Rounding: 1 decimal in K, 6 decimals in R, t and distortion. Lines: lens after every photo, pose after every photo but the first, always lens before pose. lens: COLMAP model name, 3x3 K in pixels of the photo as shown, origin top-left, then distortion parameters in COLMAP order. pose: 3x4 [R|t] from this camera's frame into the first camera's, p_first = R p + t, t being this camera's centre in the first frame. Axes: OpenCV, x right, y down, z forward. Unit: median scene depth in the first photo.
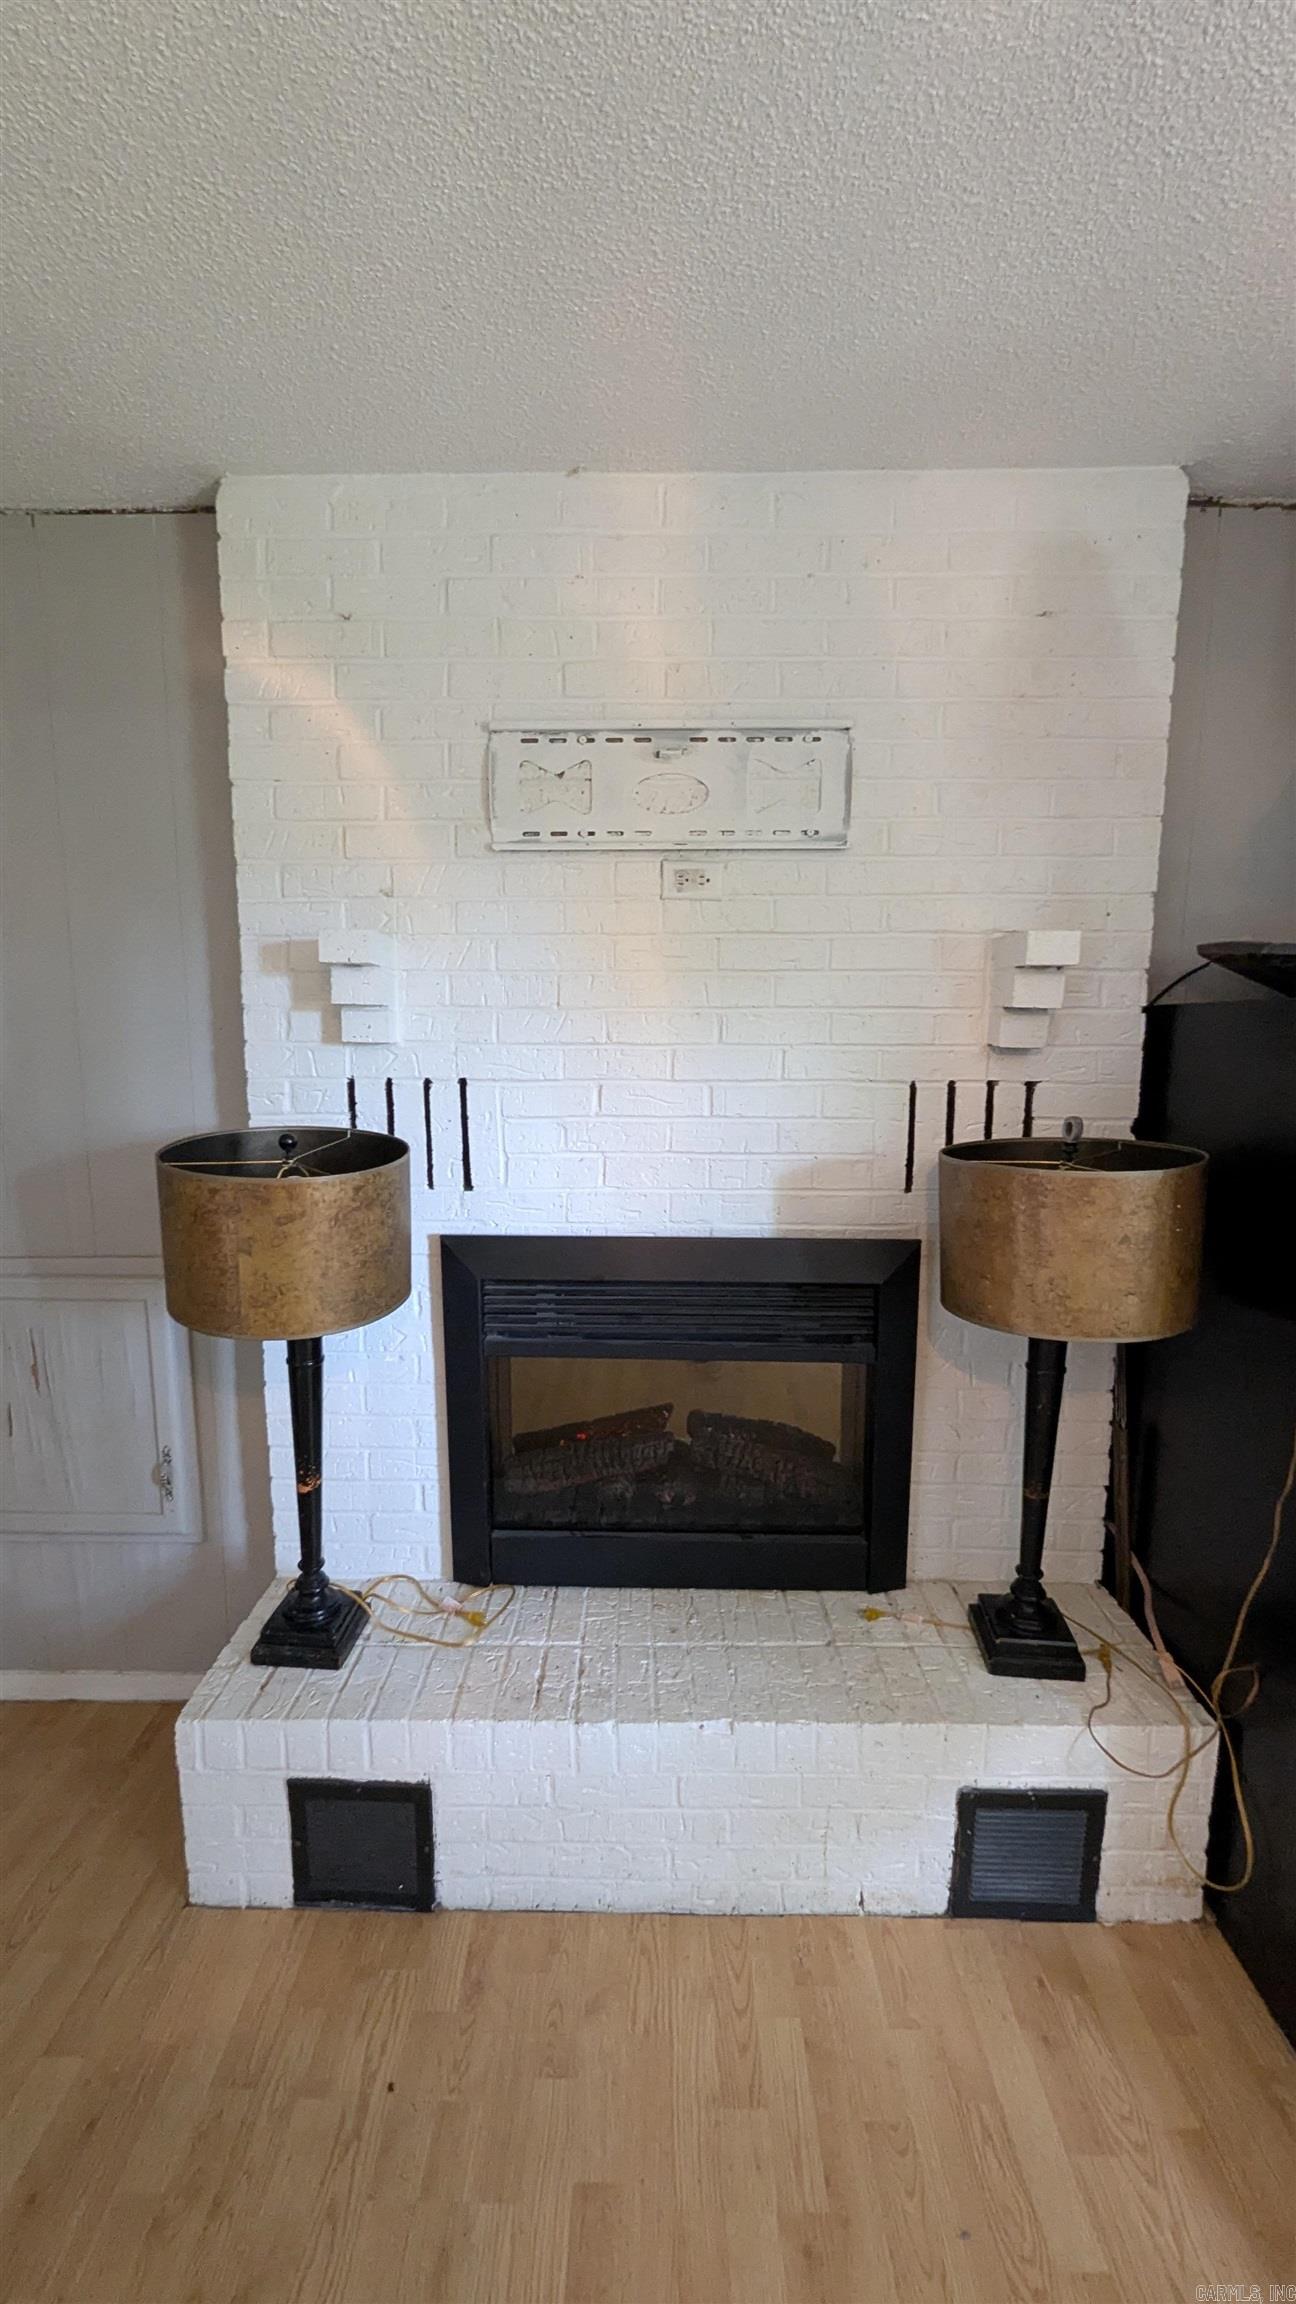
lens RADIAL K [[957.4, 0, 648.0], [0, 957.4, 1152.0], [0, 0, 1]] dist [-0.000686, -0.000050]
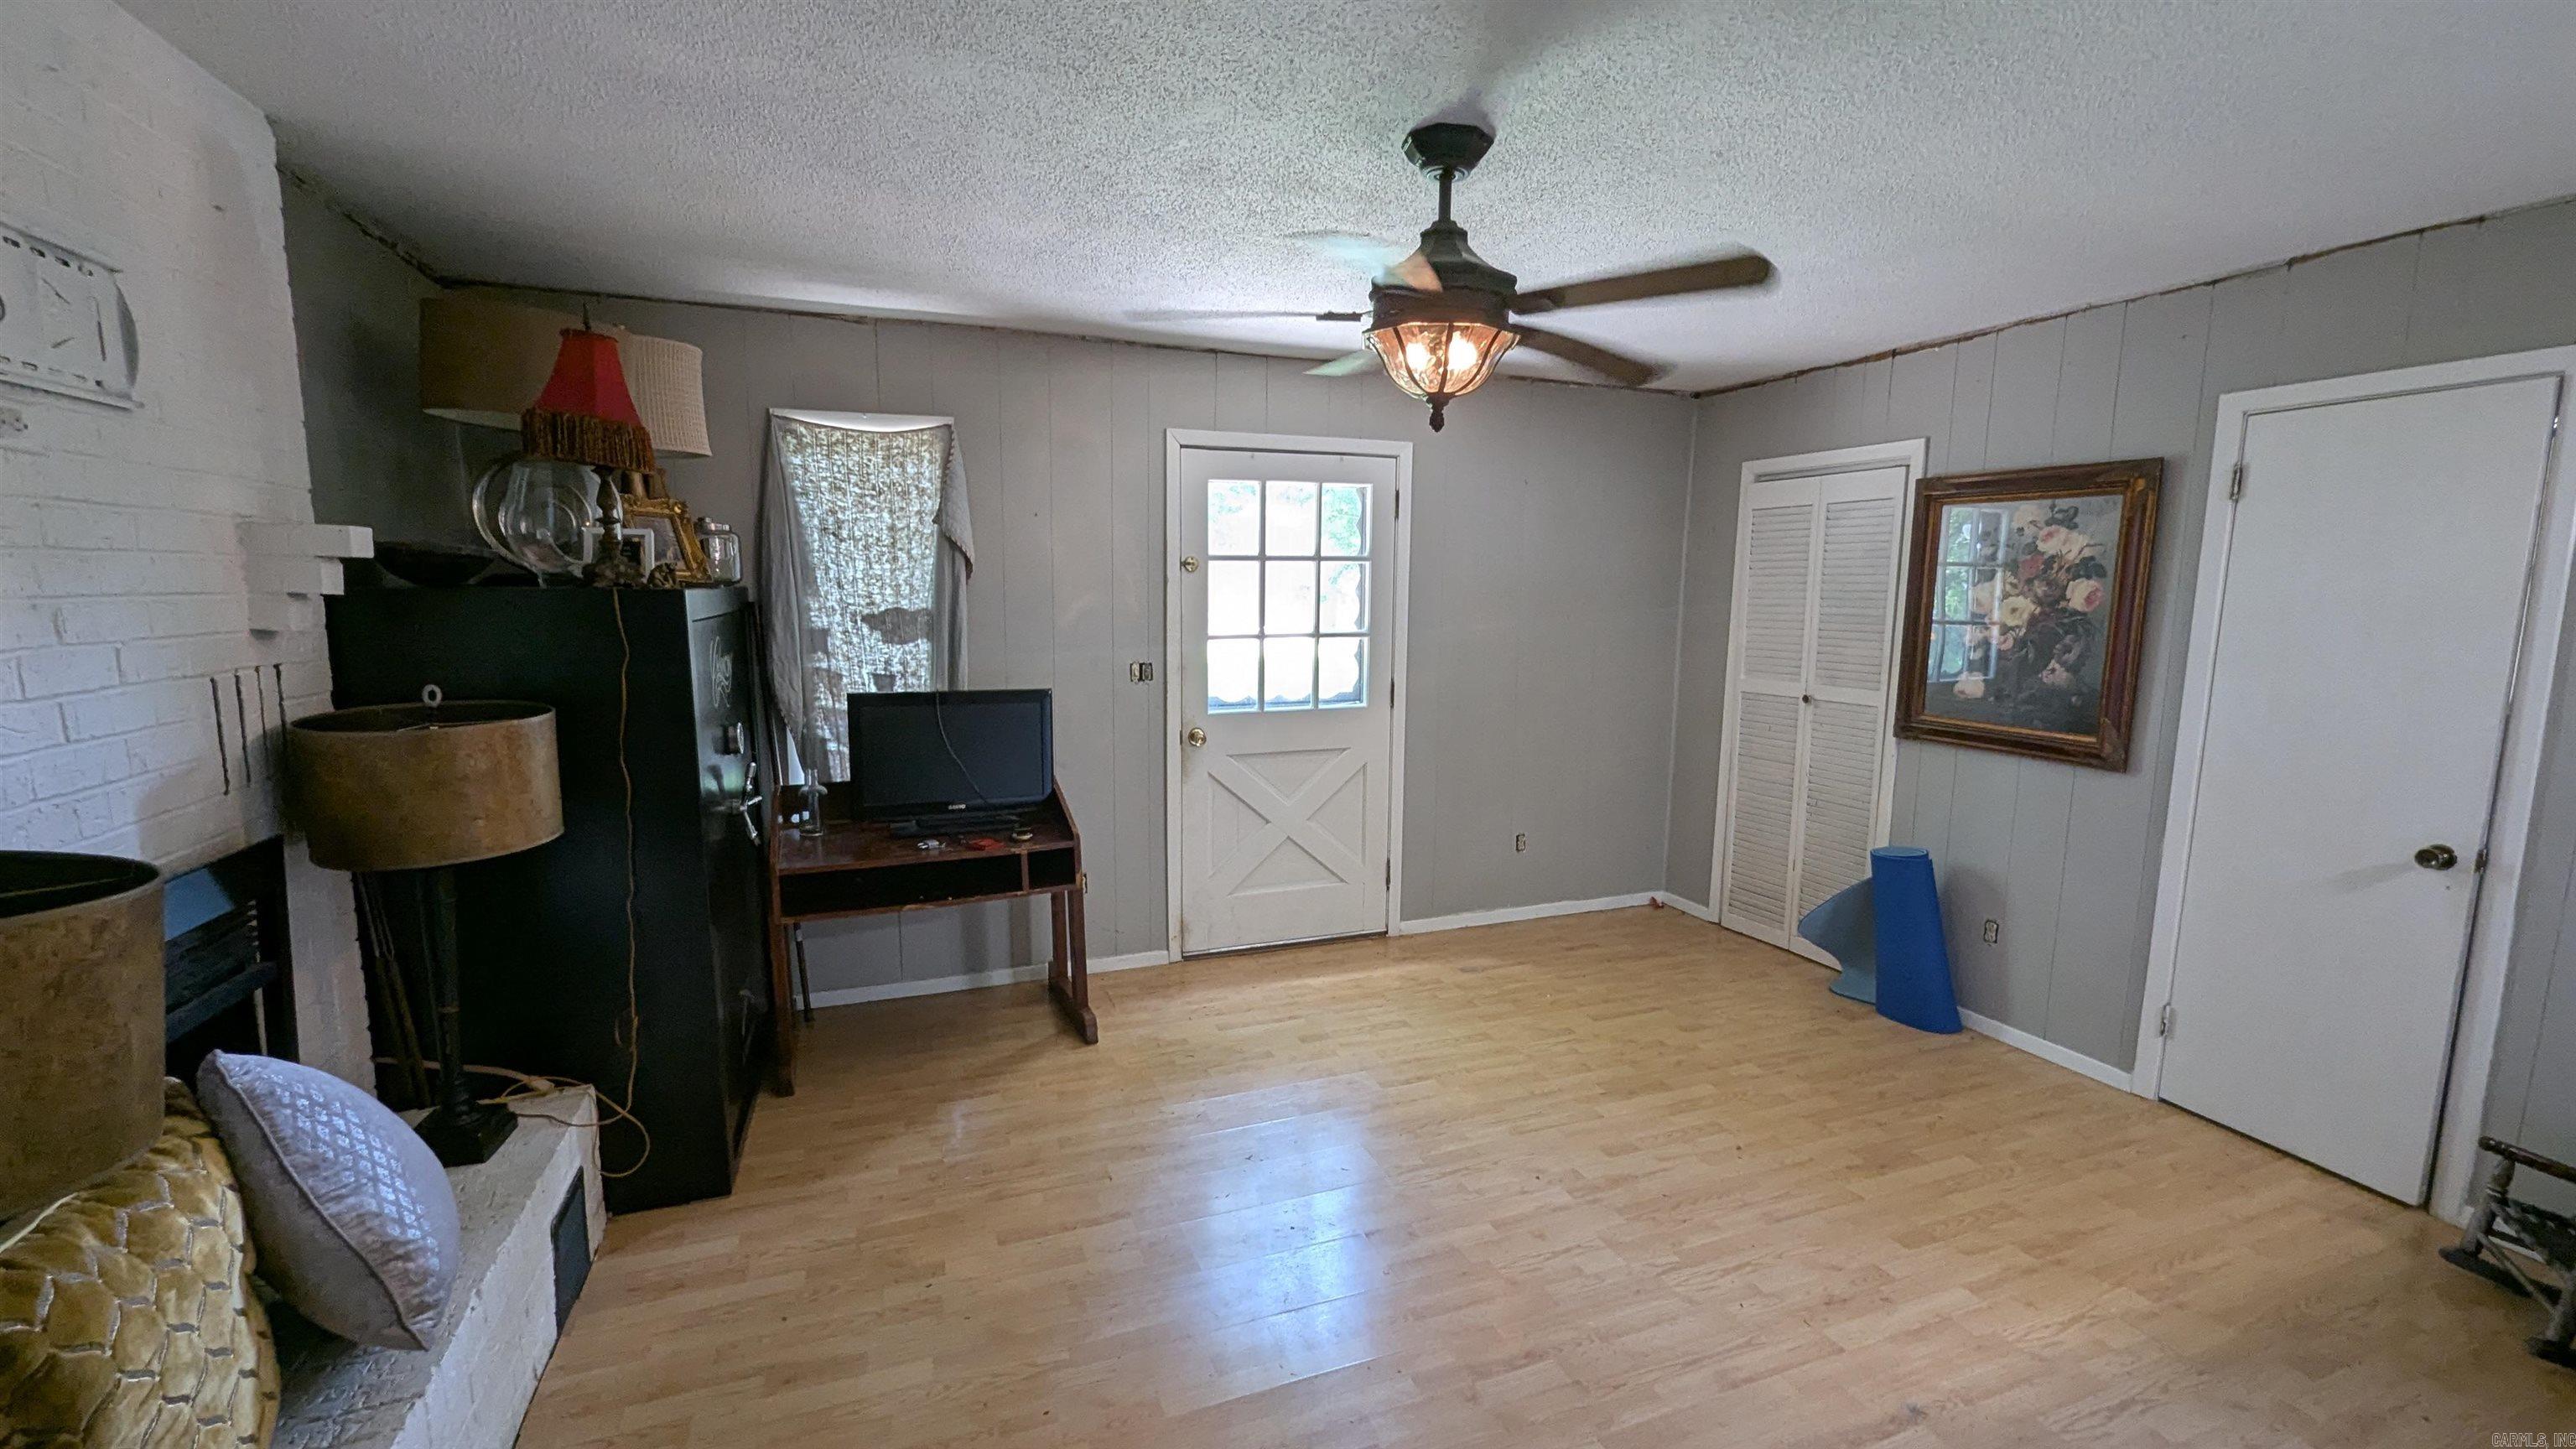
lens RADIAL K [[1070.4, 0, 1288.0], [0, 1070.4, 724.5], [0, 0, 1]] dist [-0.000686, -0.000050]
pose [[-0.369696, -0.127109, 0.920417, -1.095171], [0.123643, 0.975059, 0.184317, -0.091432], [-0.920889, 0.181945, -0.344760, 0.430466]]
